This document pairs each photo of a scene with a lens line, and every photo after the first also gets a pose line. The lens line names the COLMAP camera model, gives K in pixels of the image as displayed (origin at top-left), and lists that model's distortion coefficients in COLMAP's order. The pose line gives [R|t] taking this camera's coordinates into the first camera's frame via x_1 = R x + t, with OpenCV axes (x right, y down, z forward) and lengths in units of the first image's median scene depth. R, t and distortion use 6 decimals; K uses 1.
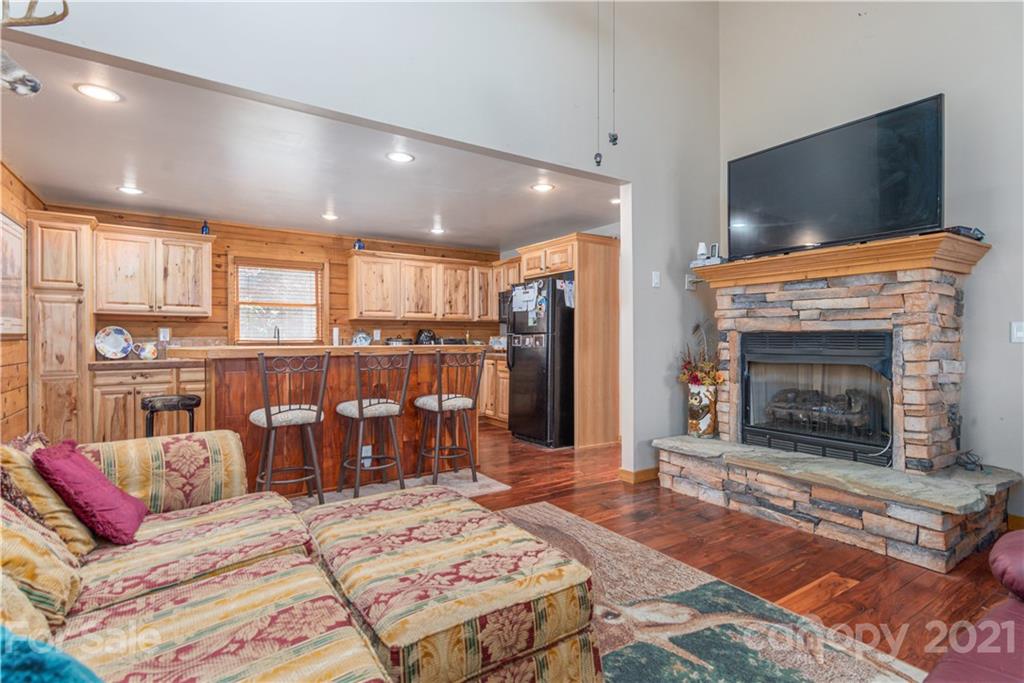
lens RADIAL K [[508.4, 0, 571.7], [0, 508.4, 334.5], [0, 0, 1]] dist [0.011203, -0.001861]
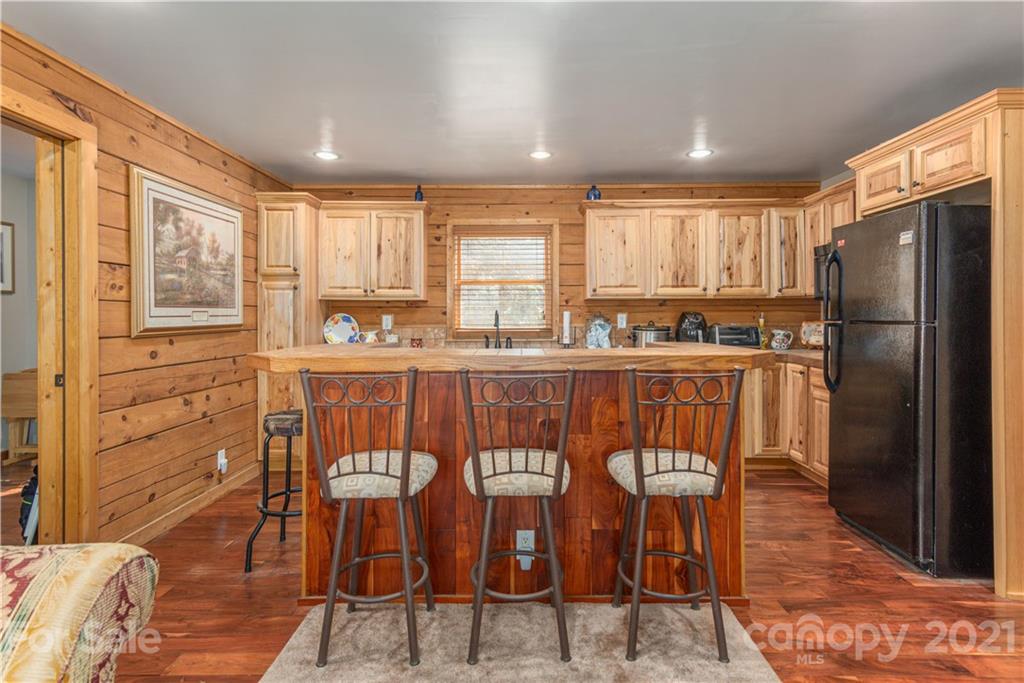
lens RADIAL K [[566.3, 0, 527.1], [0, 566.3, 313.1], [0, 0, 1]] dist [0.008266, -0.000834]
pose [[0.795431, -0.003611, -0.606033, -0.020263], [0.007229, 0.999968, 0.003530, -0.020692], [0.606001, -0.007188, 0.795432, 0.472499]]
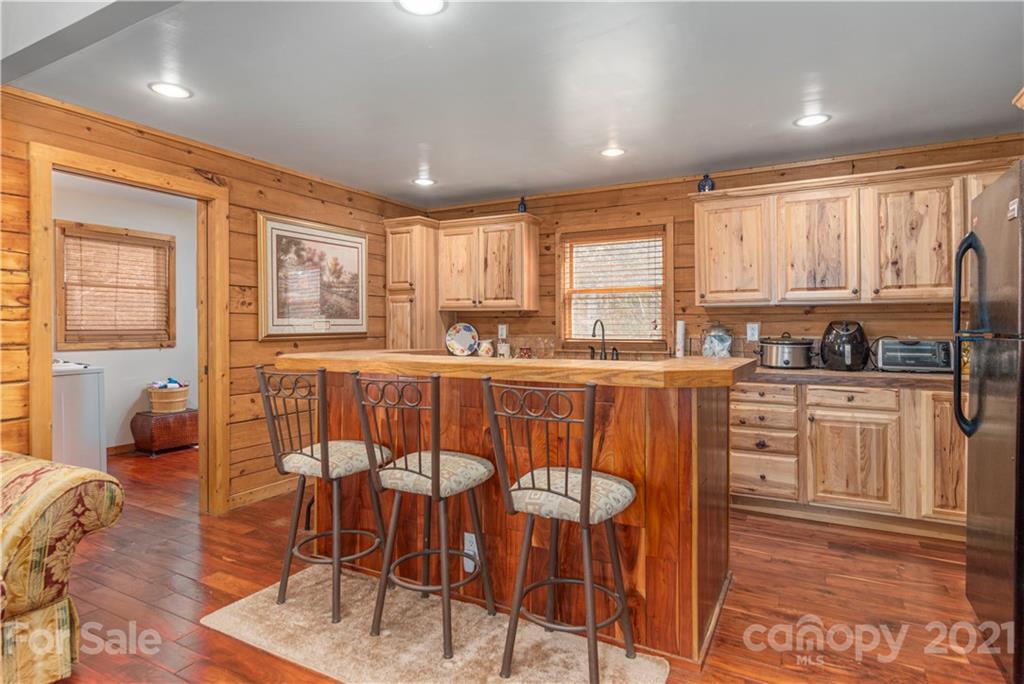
lens RADIAL K [[591.5, 0, 467.5], [0, 591.5, 322.2], [0, 0, 1]] dist [-0.000233, -0.001077]
pose [[0.366427, -0.005792, -0.930429, 0.206799], [0.008372, 0.999961, -0.002928, -0.016848], [0.930409, -0.006717, 0.366461, 0.705095]]
